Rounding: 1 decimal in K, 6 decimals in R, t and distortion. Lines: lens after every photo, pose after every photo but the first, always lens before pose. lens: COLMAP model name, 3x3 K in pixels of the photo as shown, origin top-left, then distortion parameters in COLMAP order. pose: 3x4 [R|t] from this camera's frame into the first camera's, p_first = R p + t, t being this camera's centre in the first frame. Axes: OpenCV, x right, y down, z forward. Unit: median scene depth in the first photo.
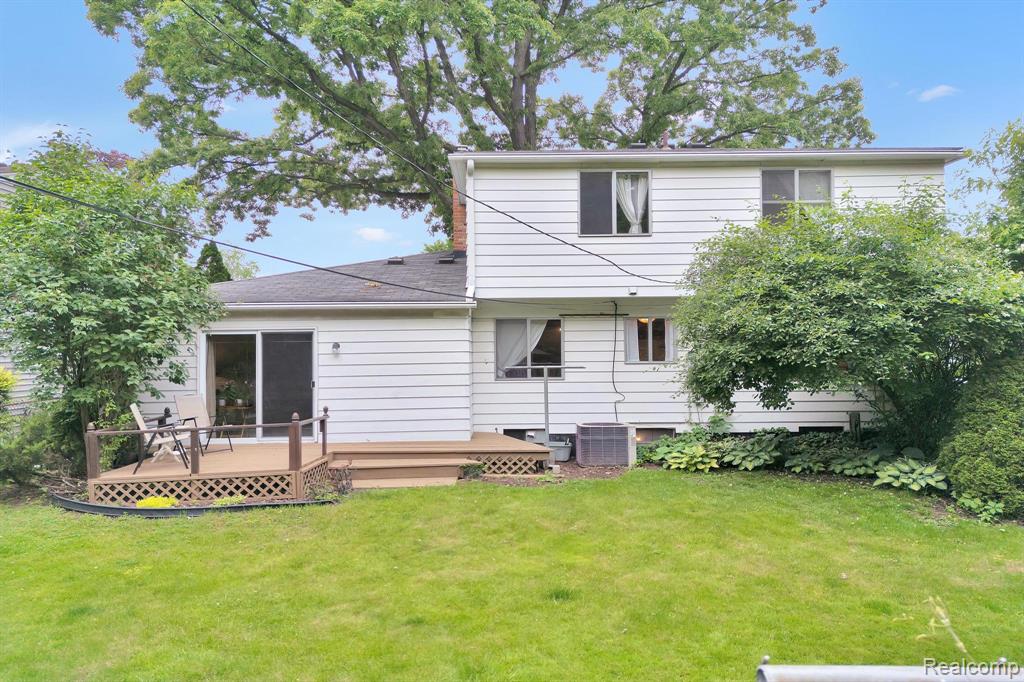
lens RADIAL K [[708.2, 0, 512.2], [0, 708.2, 342.1], [0, 0, 1]] dist [0.009201, 0.000017]
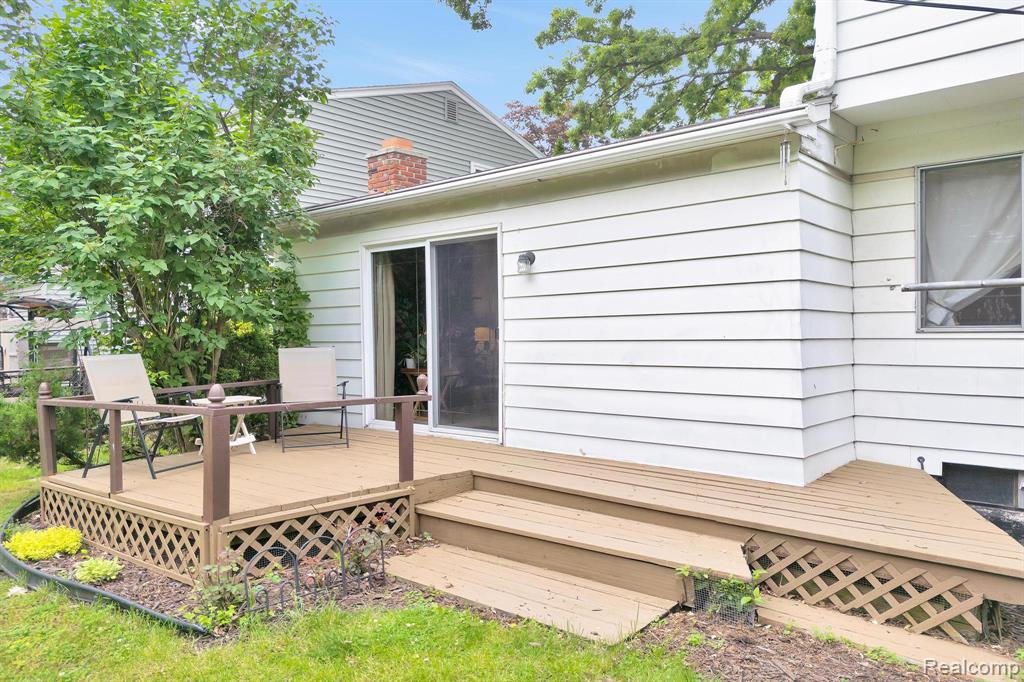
lens RADIAL K [[708.2, 0, 509.1], [0, 708.2, 346.7], [0, 0, 1]] dist [0.009201, 0.000017]
pose [[0.728994, 0.018520, -0.684270, 0.083515], [0.010442, 0.999217, 0.038168, 0.049043], [0.684441, -0.034970, 0.728229, 0.624008]]
